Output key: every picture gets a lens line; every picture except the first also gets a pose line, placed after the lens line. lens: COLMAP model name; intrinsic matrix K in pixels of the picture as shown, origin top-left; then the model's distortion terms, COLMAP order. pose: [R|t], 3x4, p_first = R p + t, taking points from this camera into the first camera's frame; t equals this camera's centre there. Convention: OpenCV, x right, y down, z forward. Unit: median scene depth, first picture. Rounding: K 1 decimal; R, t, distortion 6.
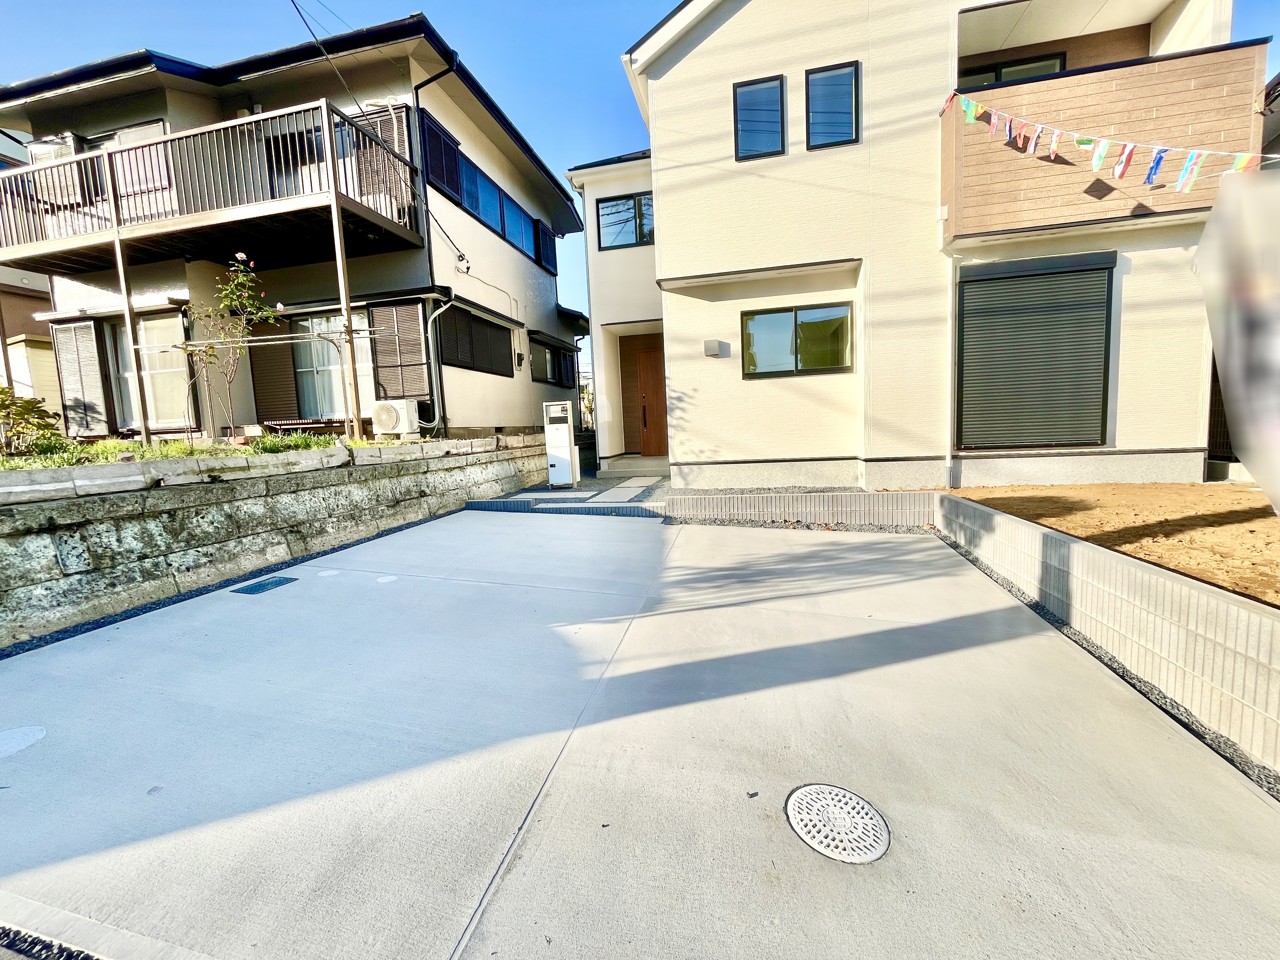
lens RADIAL K [[515.1, 0, 641.6], [0, 515.1, 478.5], [0, 0, 1]] dist [-0.005731, 0.000100]
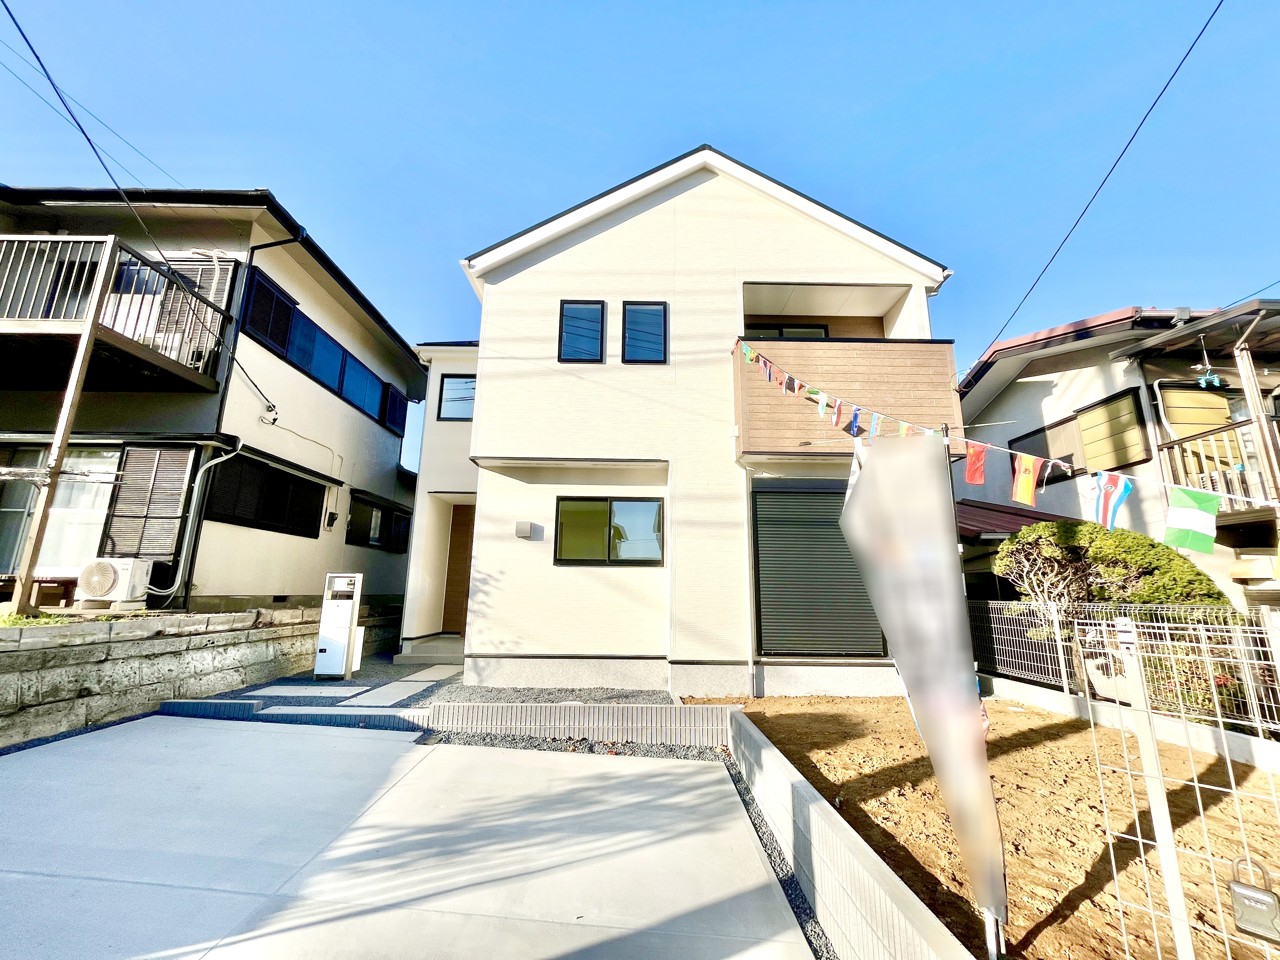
lens RADIAL K [[515.1, 0, 640.1], [0, 515.1, 480.0], [0, 0, 1]] dist [-0.005731, 0.000100]
pose [[0.972714, 0.106210, 0.206268, 0.151952], [-0.036327, 0.947818, -0.316734, -0.051518], [-0.229145, 0.300599, 0.925815, 0.044860]]
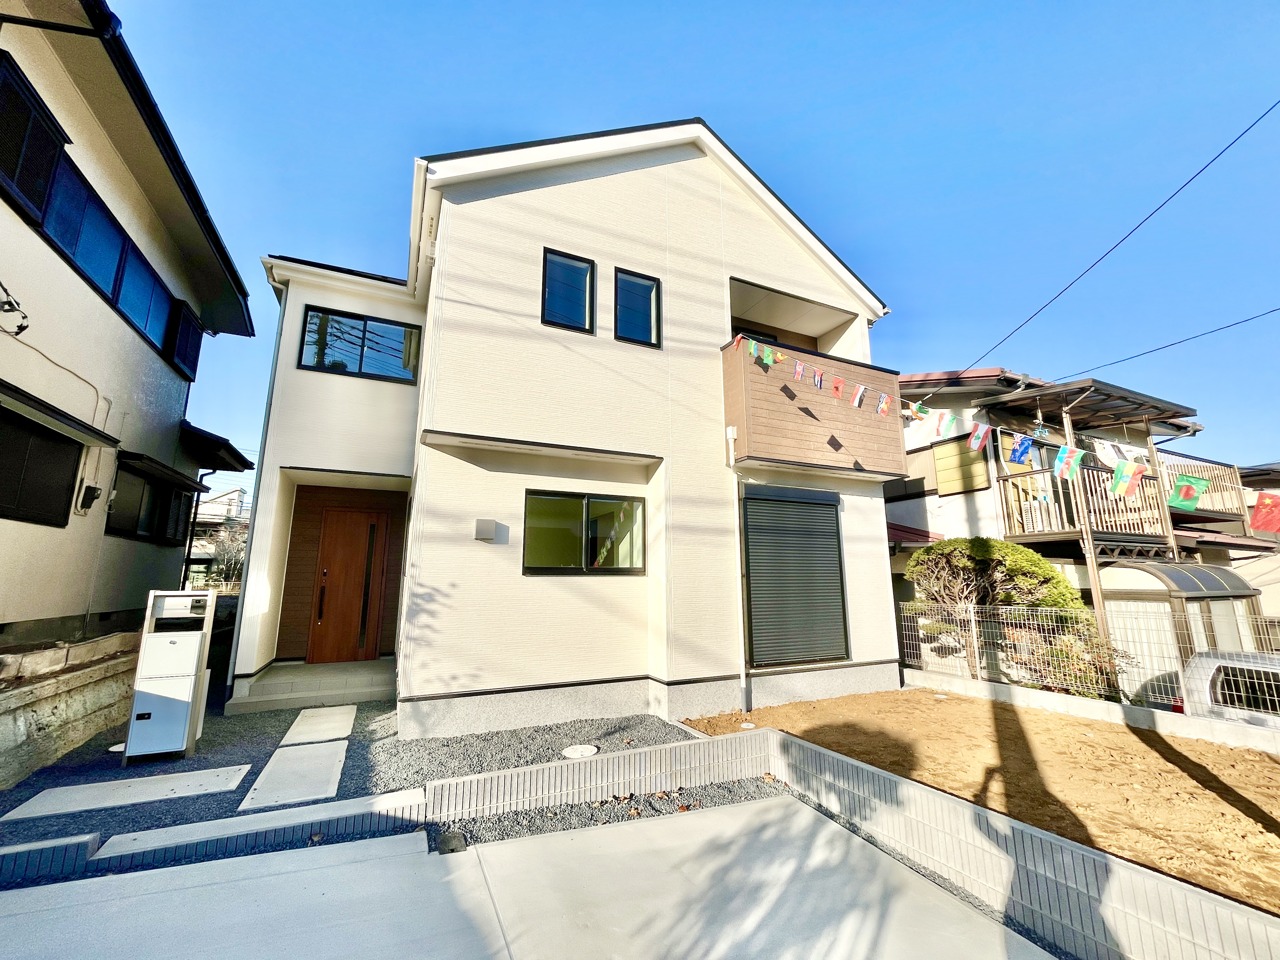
lens RADIAL K [[515.1, 0, 643.0], [0, 515.1, 480.2], [0, 0, 1]] dist [-0.005731, 0.000100]
pose [[0.788996, 0.162700, 0.592464, -0.147857], [0.025581, 0.954764, -0.296261, -0.105045], [-0.613866, 0.248905, 0.749143, 0.311461]]
